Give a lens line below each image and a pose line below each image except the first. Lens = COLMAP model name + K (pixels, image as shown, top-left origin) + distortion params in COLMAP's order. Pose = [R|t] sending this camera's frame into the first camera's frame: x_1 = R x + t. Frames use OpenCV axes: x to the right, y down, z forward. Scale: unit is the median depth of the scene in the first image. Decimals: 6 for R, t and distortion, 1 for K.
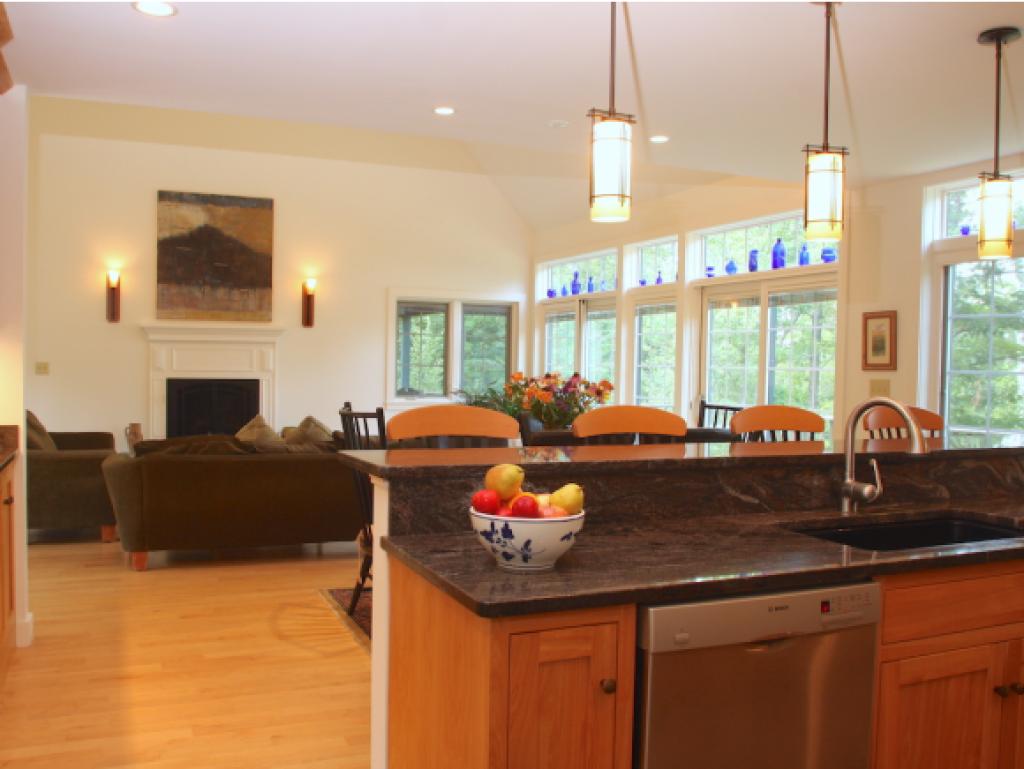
lens RADIAL K [[909.3, 0, 483.2], [0, 909.3, 388.0], [0, 0, 1]] dist [-0.093143, 0.067242]
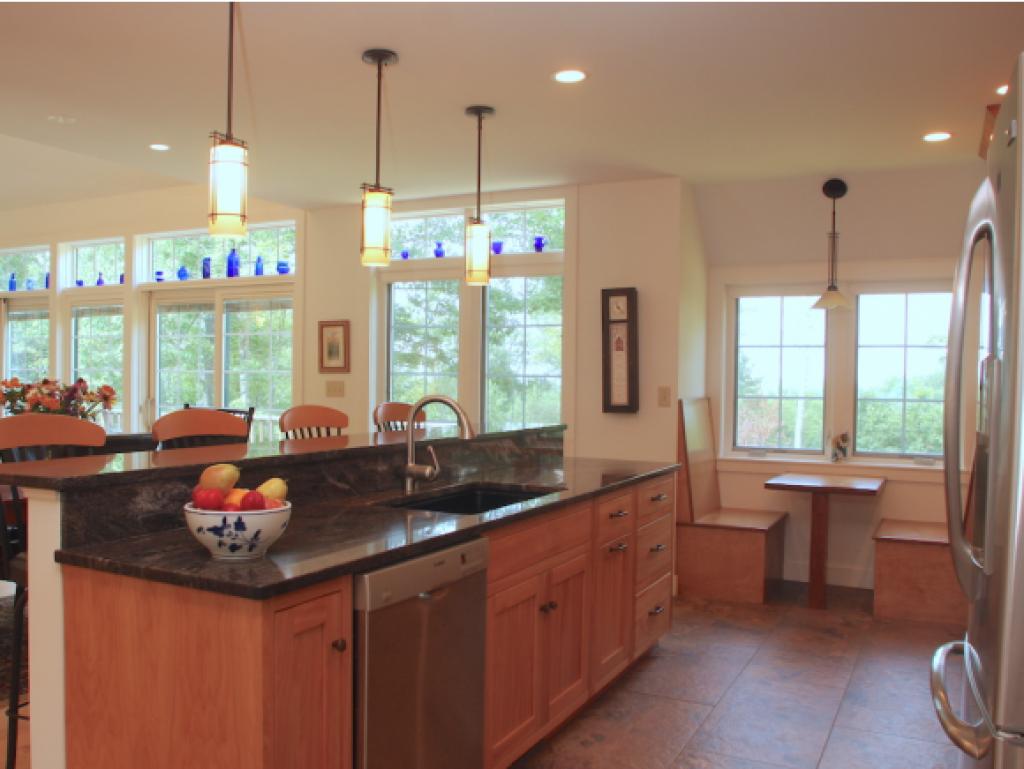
lens RADIAL K [[909.3, 0, 483.2], [0, 909.3, 388.0], [0, 0, 1]] dist [-0.093143, 0.067242]
pose [[0.779651, -0.017769, 0.625962, -0.237901], [0.019201, 0.999806, 0.004465, -0.003526], [-0.625920, 0.008538, 0.779840, -0.020549]]
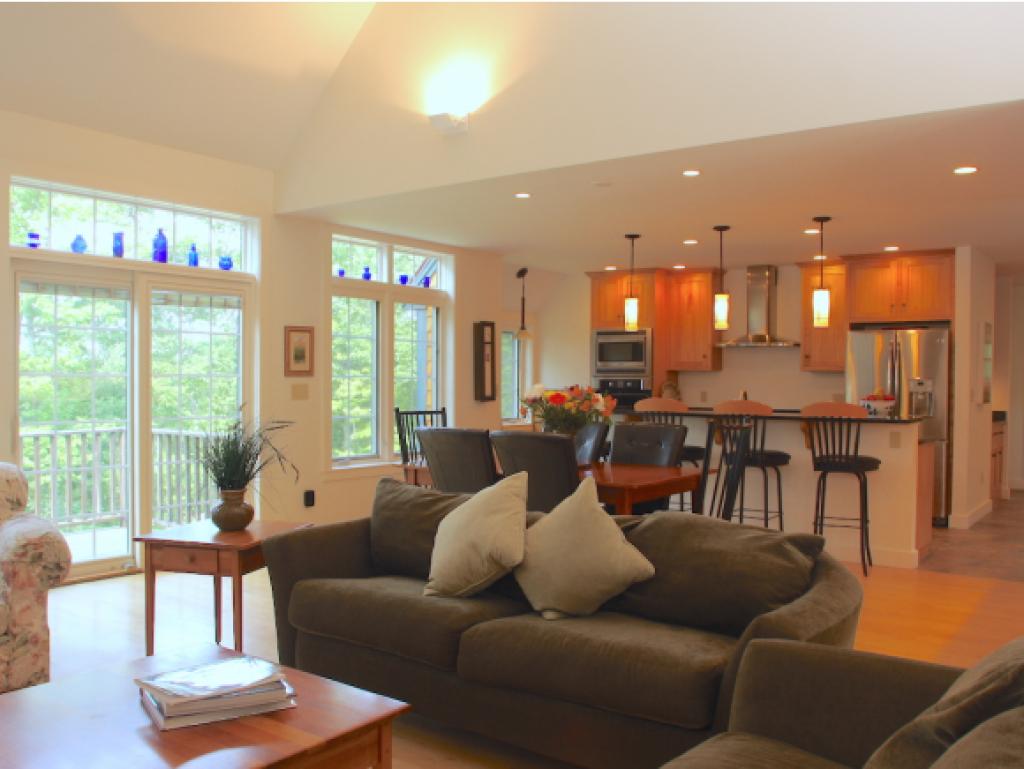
lens RADIAL K [[909.3, 0, 483.2], [0, 909.3, 388.0], [0, 0, 1]] dist [-0.093143, 0.067242]
pose [[-0.484725, -0.031199, 0.874110, -1.325071], [0.005601, 0.999232, 0.038772, -0.091164], [-0.874649, 0.023690, -0.484178, 2.528202]]
